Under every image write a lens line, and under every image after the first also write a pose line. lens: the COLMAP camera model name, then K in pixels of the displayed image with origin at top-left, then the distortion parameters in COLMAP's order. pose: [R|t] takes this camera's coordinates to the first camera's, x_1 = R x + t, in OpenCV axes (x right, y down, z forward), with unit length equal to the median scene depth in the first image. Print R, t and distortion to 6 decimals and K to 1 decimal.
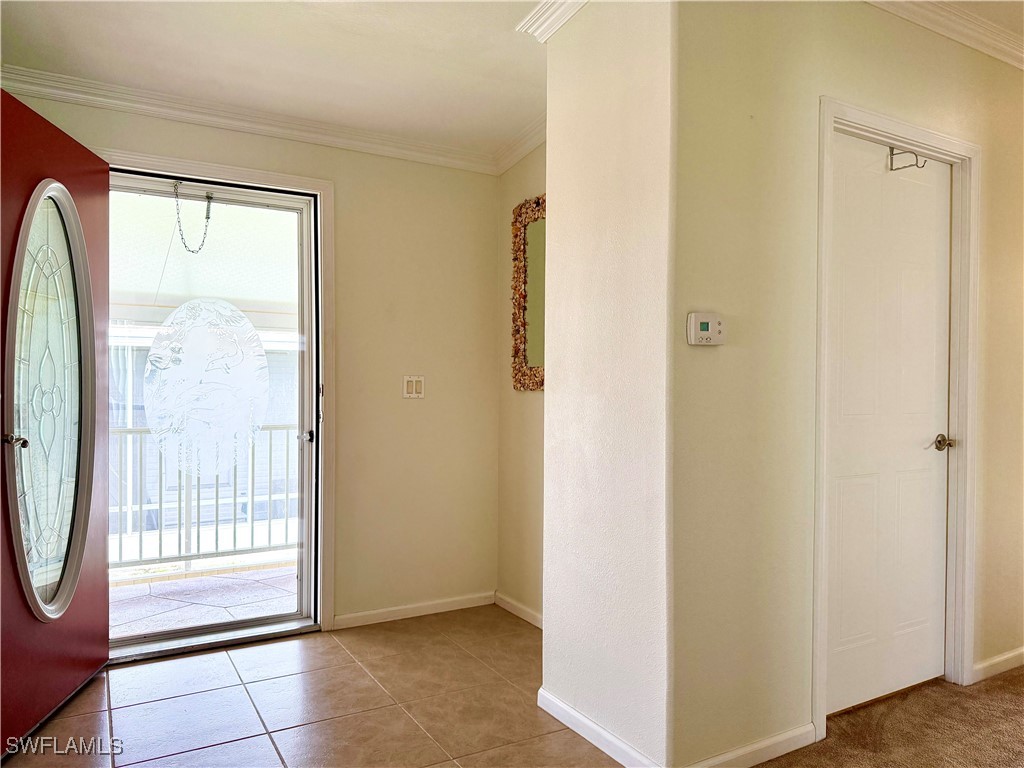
lens RADIAL K [[722.9, 0, 511.8], [0, 722.9, 382.5], [0, 0, 1]] dist [0.050511, -0.065543]
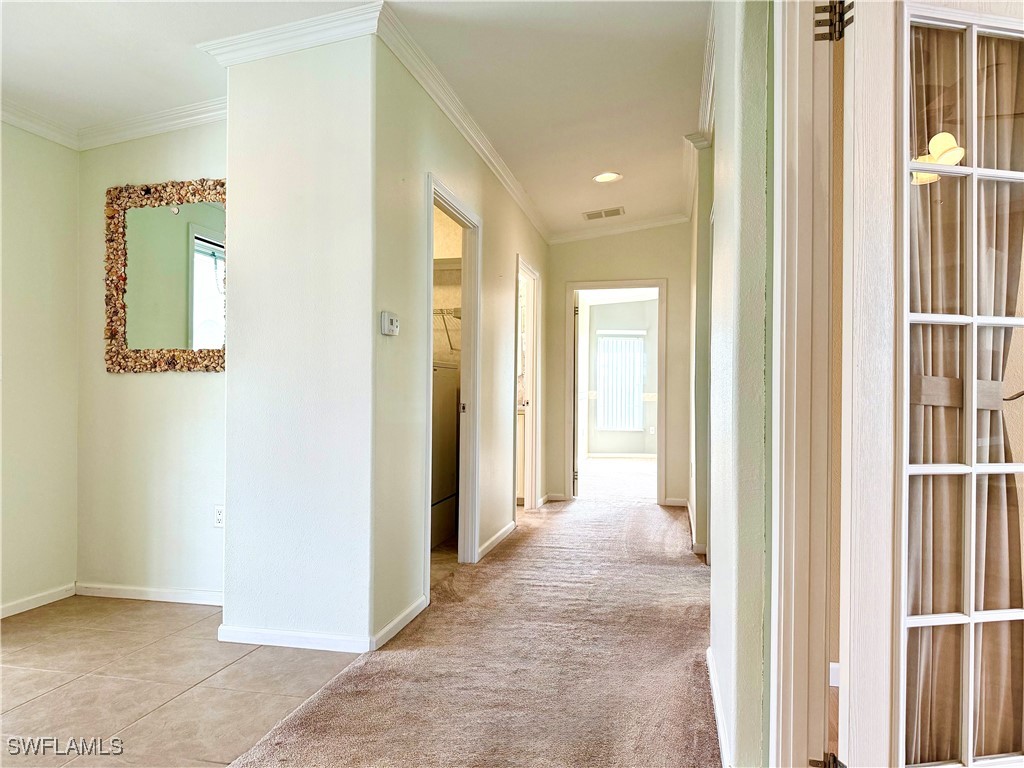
lens RADIAL K [[722.9, 0, 518.1], [0, 722.9, 387.3], [0, 0, 1]] dist [0.050511, -0.065543]
pose [[0.674987, 0.000985, 0.737829, -0.366628], [-0.002491, 0.999996, 0.000945, 0.029444], [-0.737826, -0.002476, 0.674987, -0.091188]]
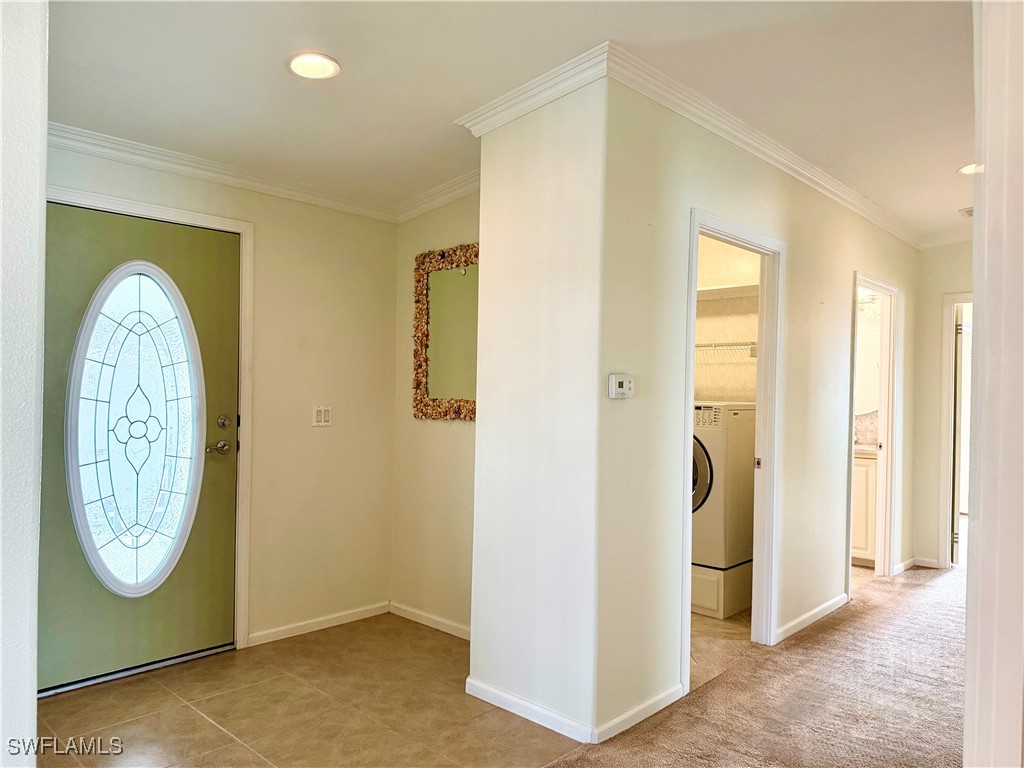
lens RADIAL K [[722.9, 0, 516.3], [0, 722.9, 381.3], [0, 0, 1]] dist [0.050511, -0.065543]
pose [[0.959022, 0.014492, 0.282961, -0.168809], [-0.012787, 0.999887, -0.007871, -0.041442], [-0.283043, 0.003930, 0.959099, -0.120875]]
